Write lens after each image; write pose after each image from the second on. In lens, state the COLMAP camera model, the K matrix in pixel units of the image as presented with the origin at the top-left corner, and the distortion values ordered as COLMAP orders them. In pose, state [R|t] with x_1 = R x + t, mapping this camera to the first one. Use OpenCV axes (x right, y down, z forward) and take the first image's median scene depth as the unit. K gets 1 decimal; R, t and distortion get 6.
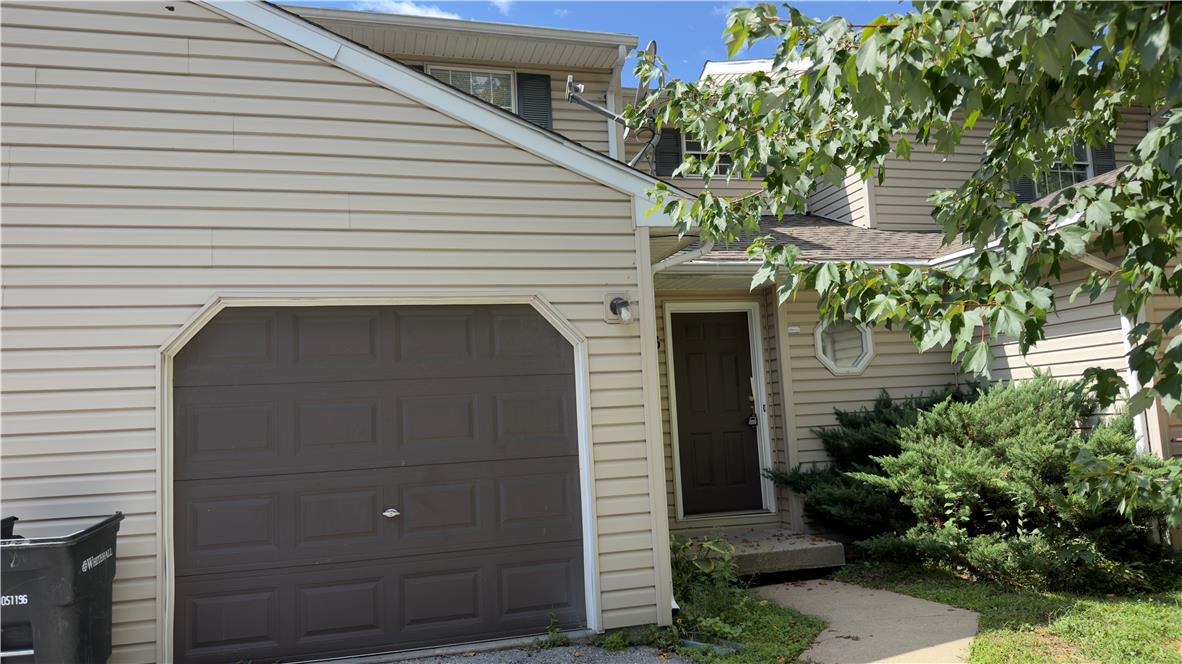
lens RADIAL K [[841.1, 0, 581.7], [0, 841.1, 330.9], [0, 0, 1]] dist [0.034555, -0.008593]
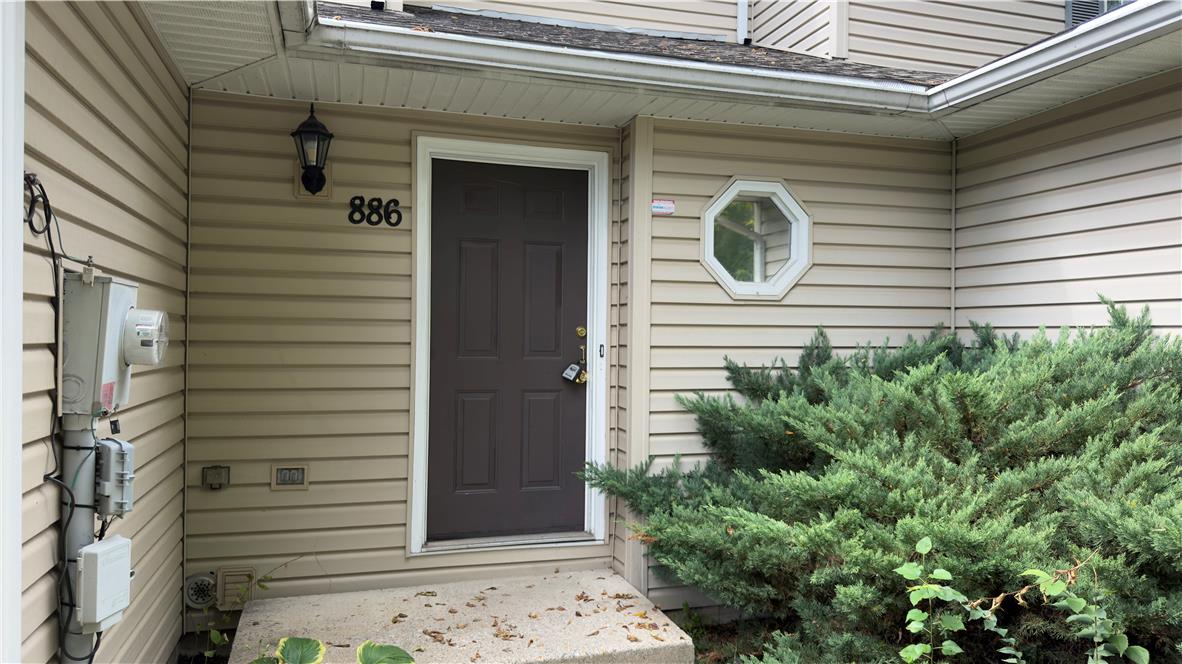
lens RADIAL K [[841.1, 0, 595.4], [0, 841.1, 334.2], [0, 0, 1]] dist [0.034555, -0.008593]
pose [[0.997319, 0.063301, 0.036714, 0.212956], [-0.066823, 0.992295, 0.104332, 0.028112], [-0.029827, -0.106505, 0.993865, 0.511635]]
